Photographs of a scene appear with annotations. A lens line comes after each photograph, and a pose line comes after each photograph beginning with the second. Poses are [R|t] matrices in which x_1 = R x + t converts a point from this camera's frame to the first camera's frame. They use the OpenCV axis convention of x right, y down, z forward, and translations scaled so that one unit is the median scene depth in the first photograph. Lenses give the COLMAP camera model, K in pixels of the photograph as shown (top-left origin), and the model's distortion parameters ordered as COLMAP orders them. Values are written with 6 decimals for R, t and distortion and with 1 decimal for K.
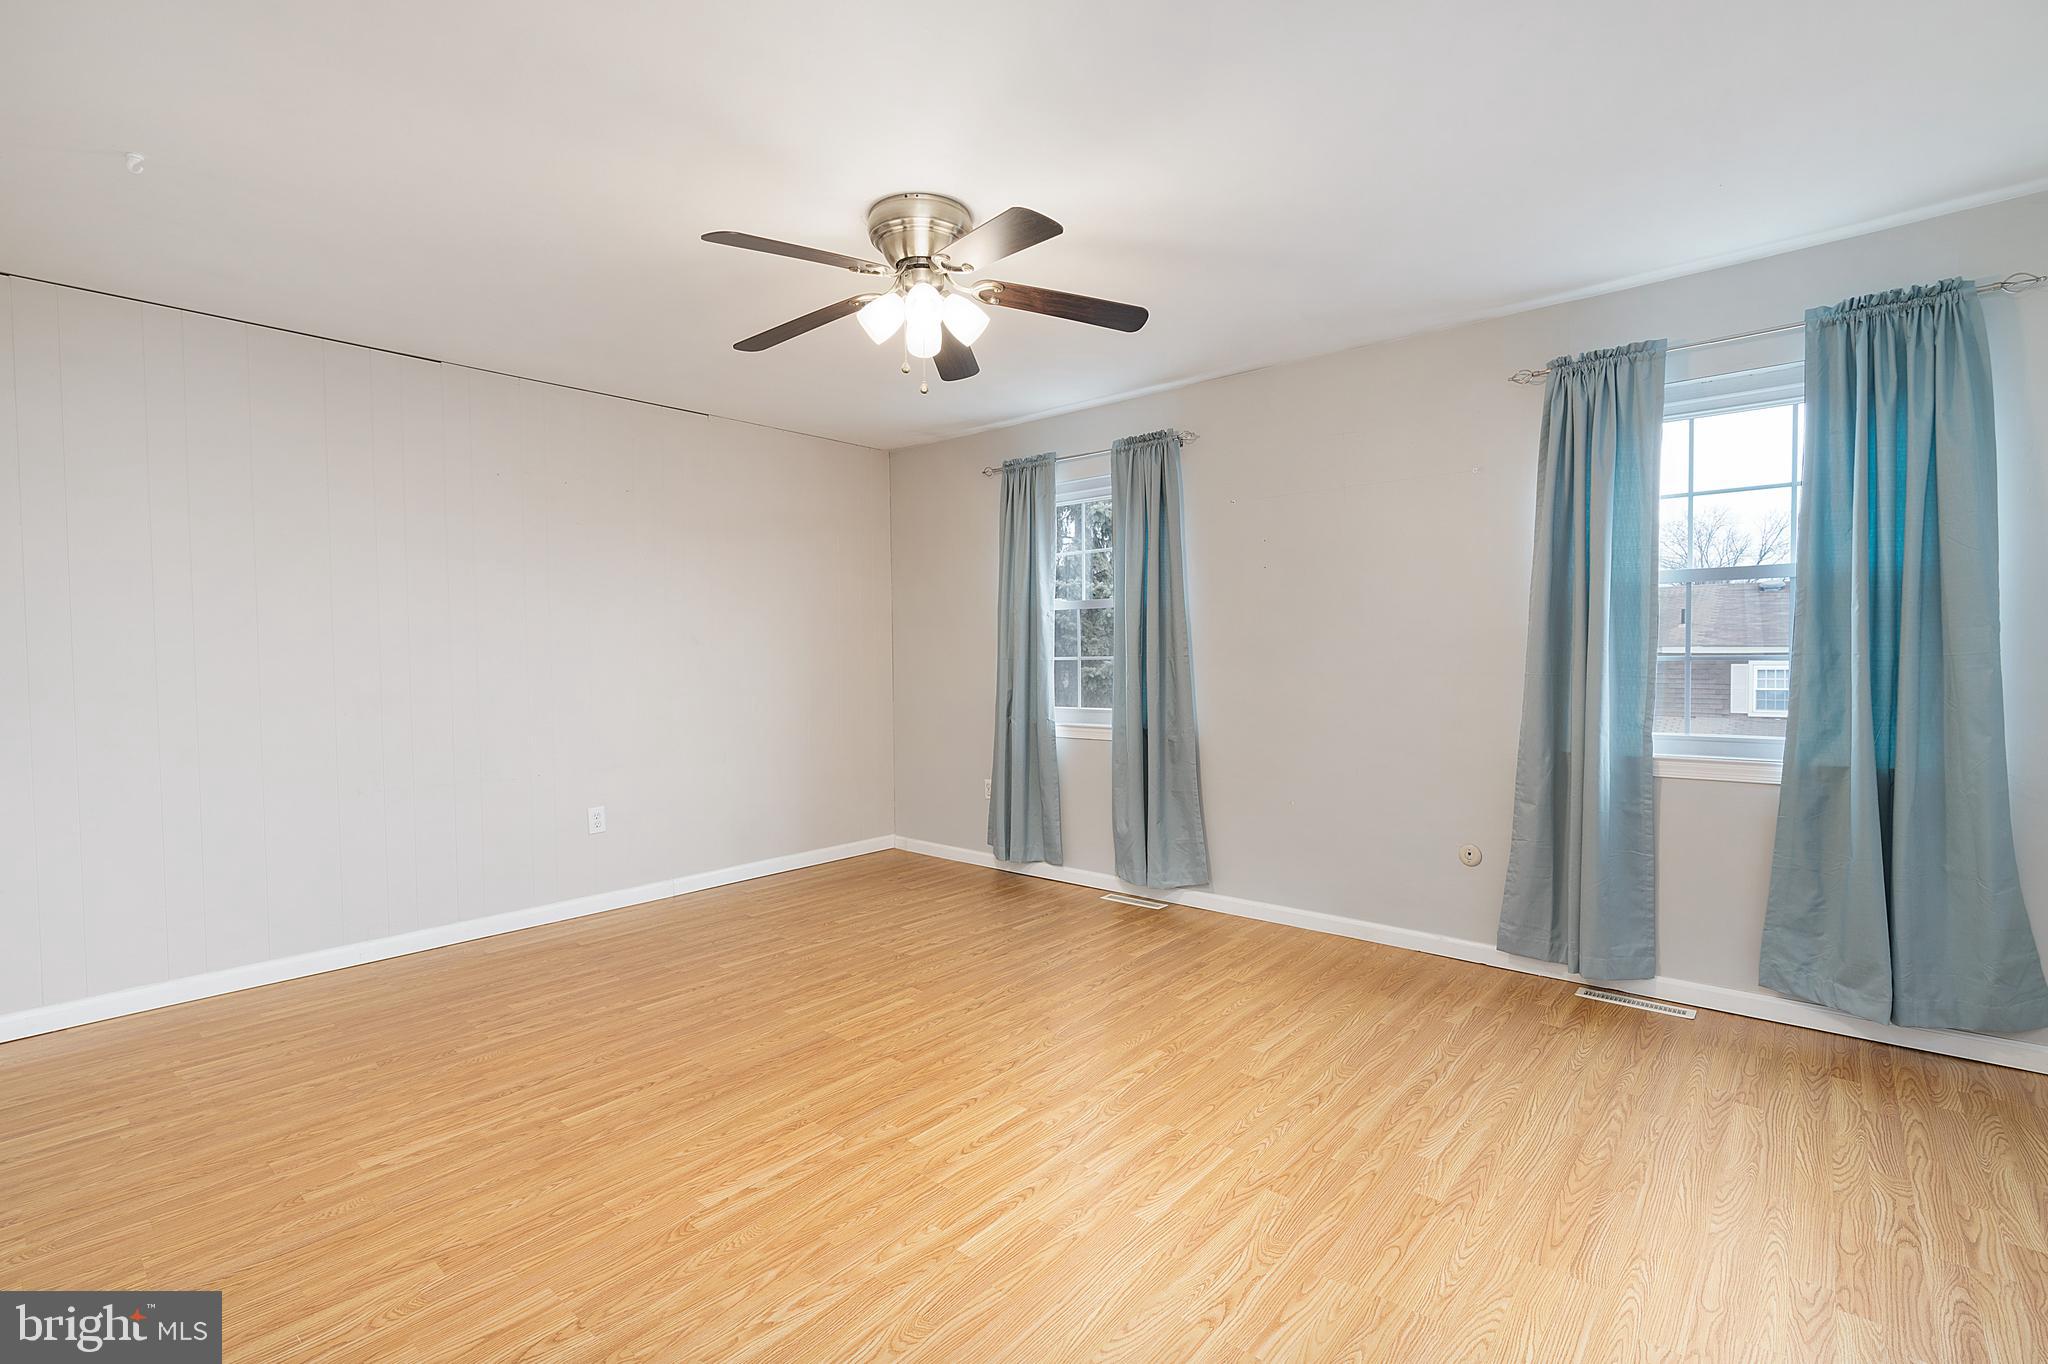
lens RADIAL K [[933.0, 0, 1025.1], [0, 933.0, 682.4], [0, 0, 1]] dist [-0.008601, 0.002436]
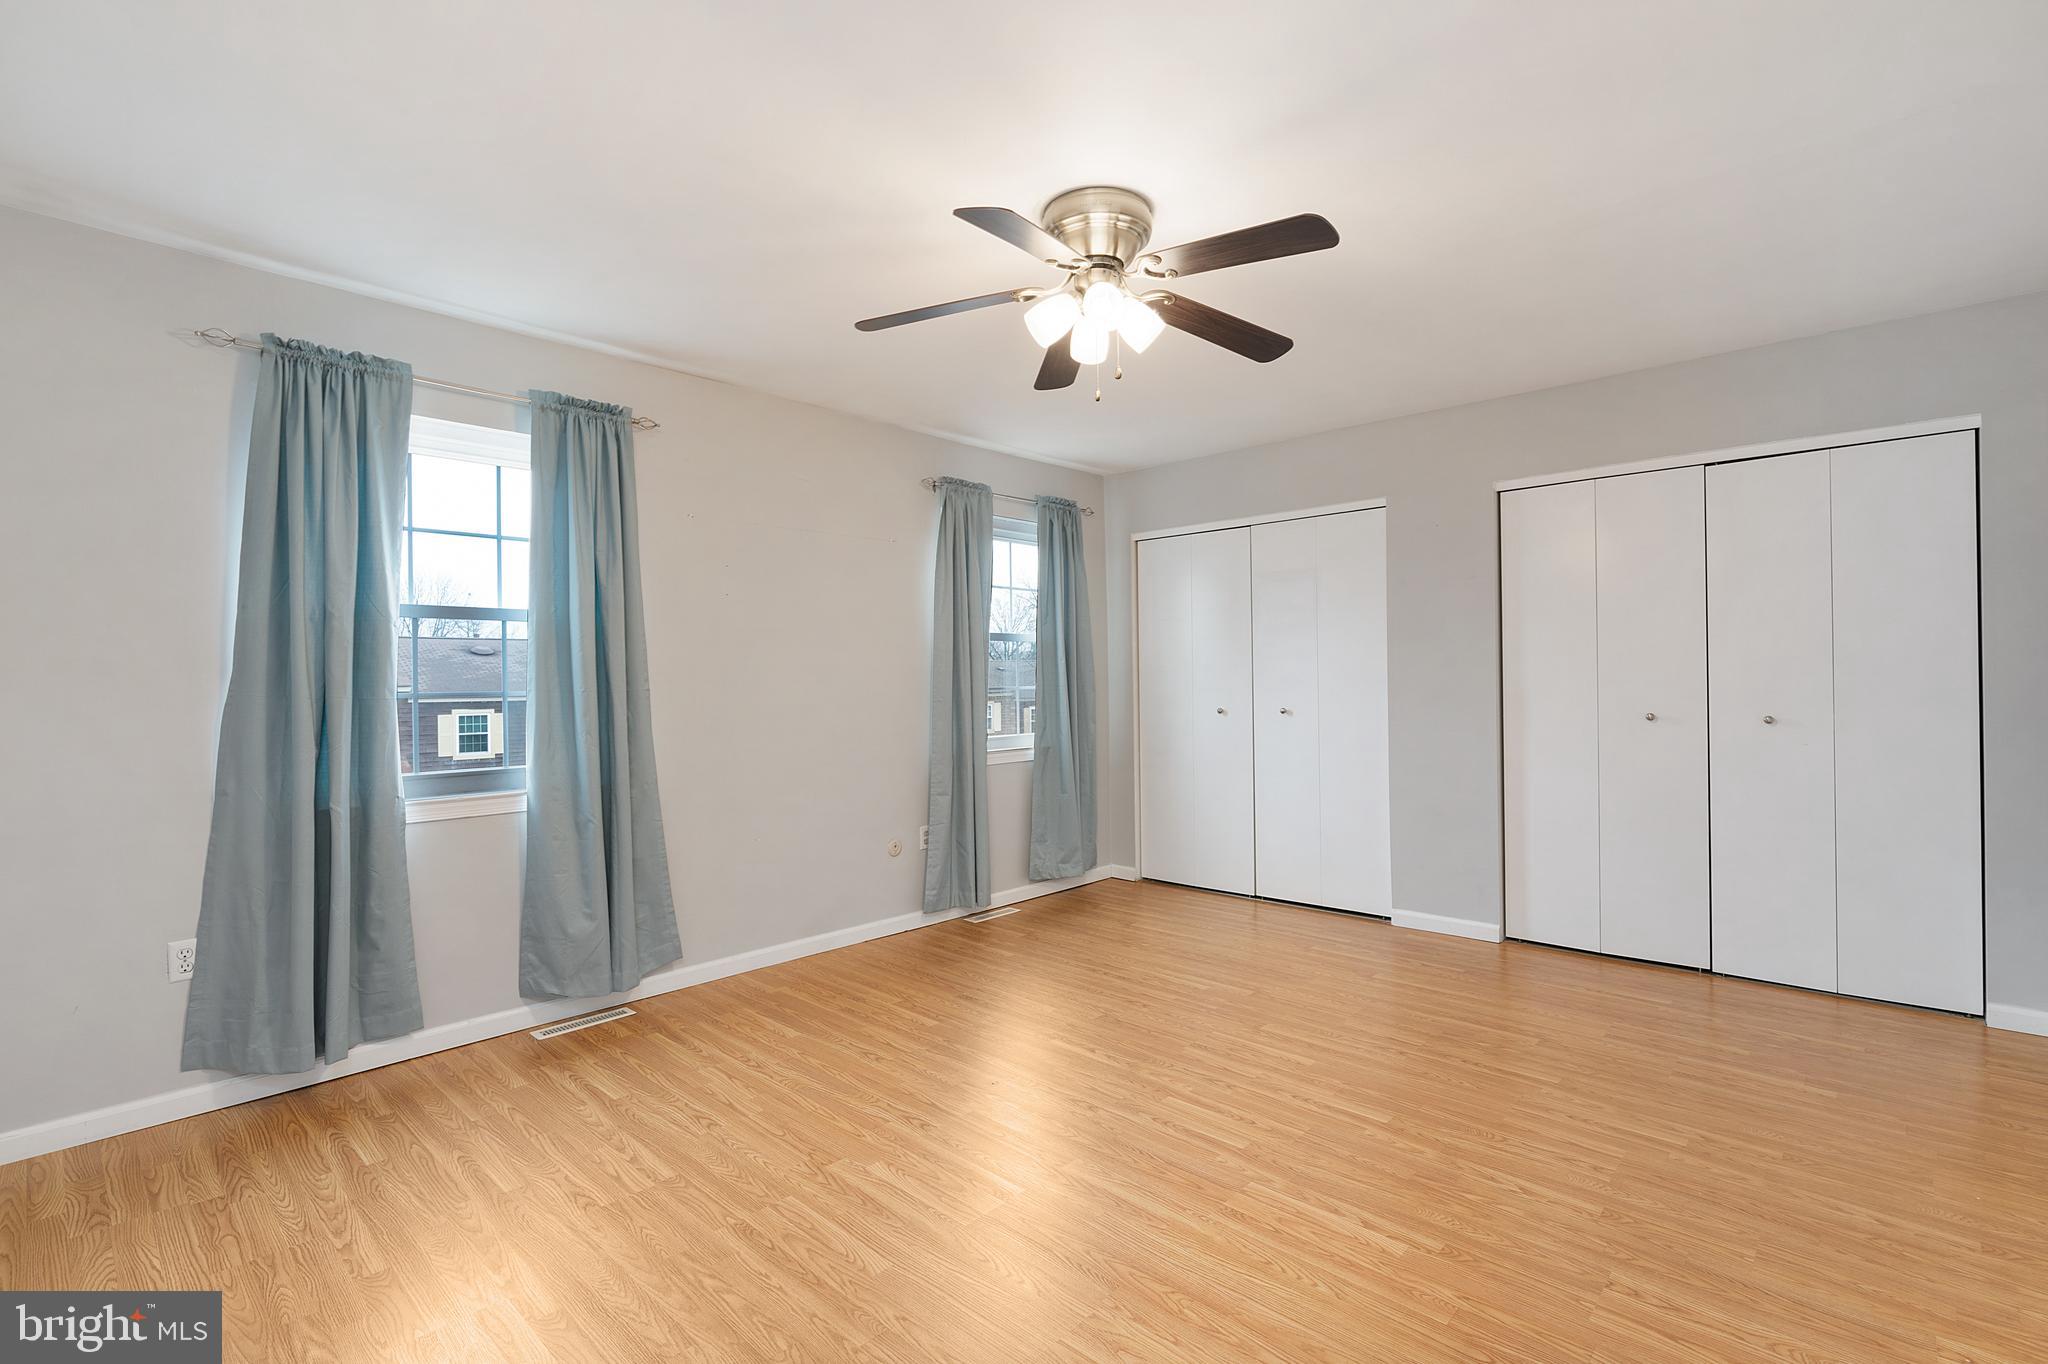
lens RADIAL K [[933.0, 0, 1024.4], [0, 933.0, 679.0], [0, 0, 1]] dist [-0.008601, 0.002436]
pose [[0.034138, 0.011678, 0.999349, -0.802770], [0.039453, 0.999137, -0.013023, -0.017409], [-0.998638, 0.039872, 0.033647, 0.811502]]
